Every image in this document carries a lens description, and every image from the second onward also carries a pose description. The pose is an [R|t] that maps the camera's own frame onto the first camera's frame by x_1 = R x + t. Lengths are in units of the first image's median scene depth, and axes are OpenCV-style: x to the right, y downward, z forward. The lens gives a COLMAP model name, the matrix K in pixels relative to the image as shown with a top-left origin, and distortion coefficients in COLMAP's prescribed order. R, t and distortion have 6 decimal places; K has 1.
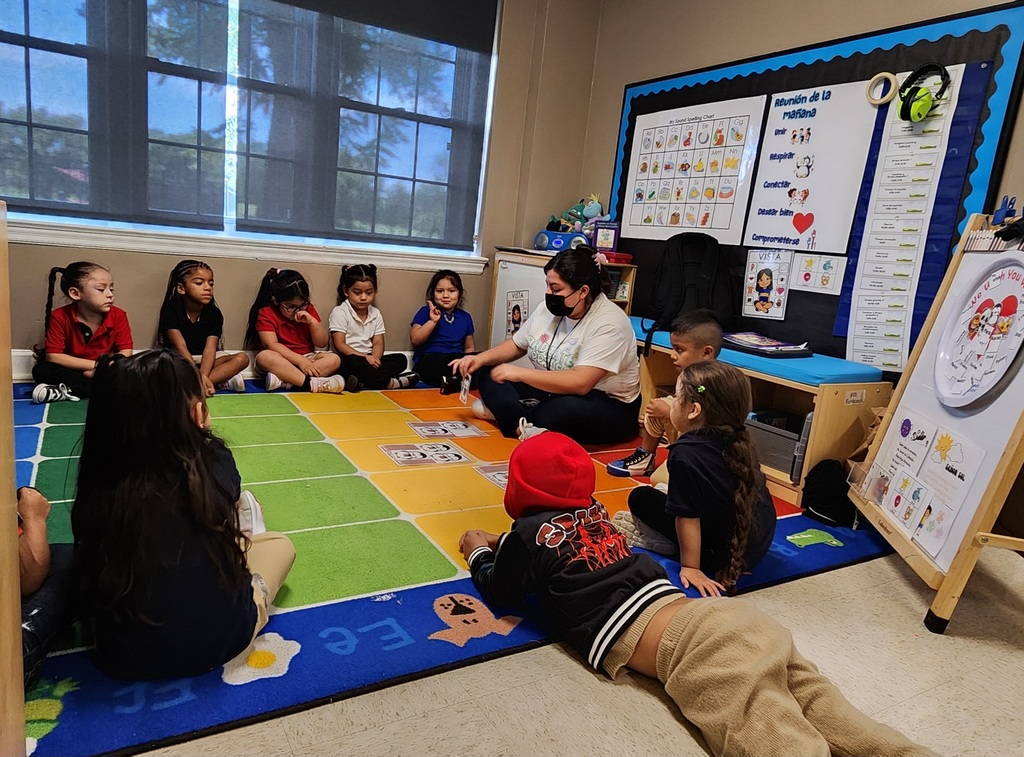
lens RADIAL K [[695.3, 0, 508.2], [0, 695.3, 381.5], [0, 0, 1]] dist [0.007377, -0.000712]
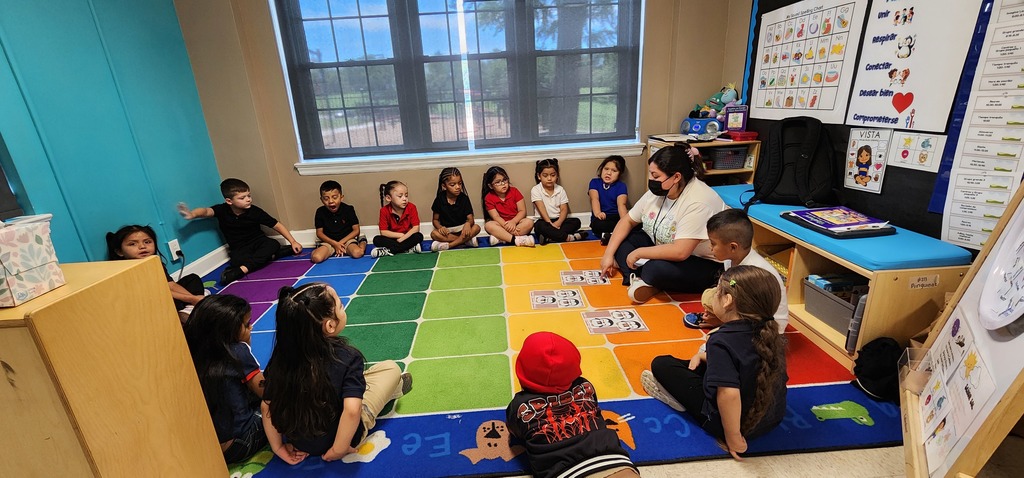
lens RADIAL K [[443.3, 0, 518.1], [0, 443.3, 240.3], [0, 0, 1]] dist [0.004818, -0.001192]
pose [[0.869450, 0.015901, -0.493766, 0.246994], [0.039993, 0.993936, 0.102429, -0.109595], [0.492400, -0.108804, 0.863542, 0.109225]]
